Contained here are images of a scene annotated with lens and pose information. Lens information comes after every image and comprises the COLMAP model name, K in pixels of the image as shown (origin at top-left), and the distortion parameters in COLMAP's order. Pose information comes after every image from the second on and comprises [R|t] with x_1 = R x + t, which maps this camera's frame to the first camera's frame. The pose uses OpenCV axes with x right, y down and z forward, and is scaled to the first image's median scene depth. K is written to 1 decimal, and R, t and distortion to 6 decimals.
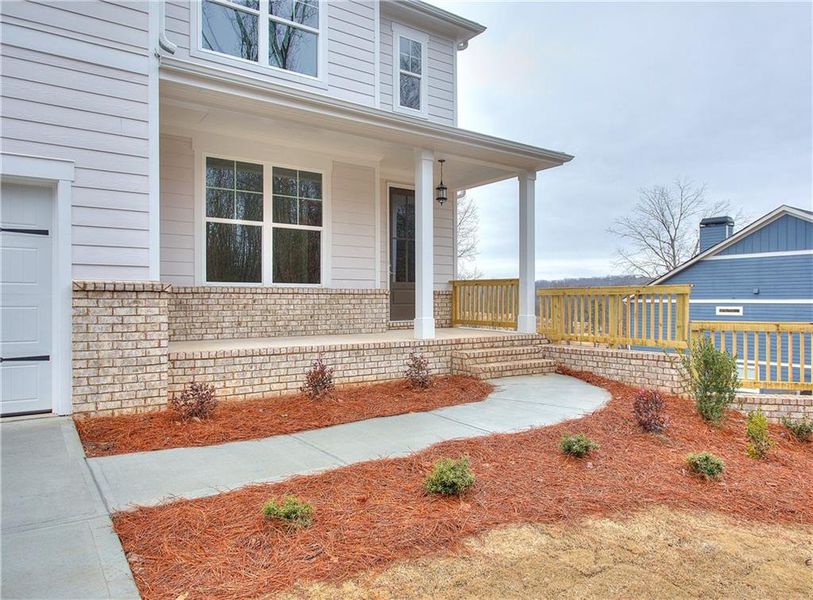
lens RADIAL K [[551.9, 0, 406.5], [0, 551.9, 300.0], [0, 0, 1]] dist [0.001182, 0.000074]
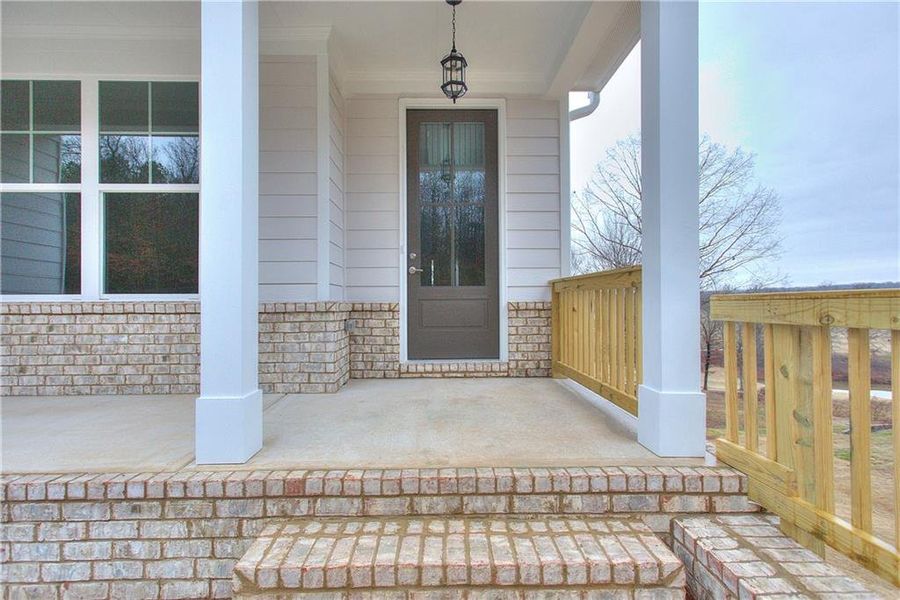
lens RADIAL K [[417.0, 0, 450.0], [0, 417.0, 300.0], [0, 0, 1]] dist [0.000774, 0.006203]
pose [[0.832368, -0.010114, -0.554132, 0.274859], [0.005224, 0.999932, -0.010403, -0.018988], [0.554199, 0.005765, 0.832364, 0.847699]]
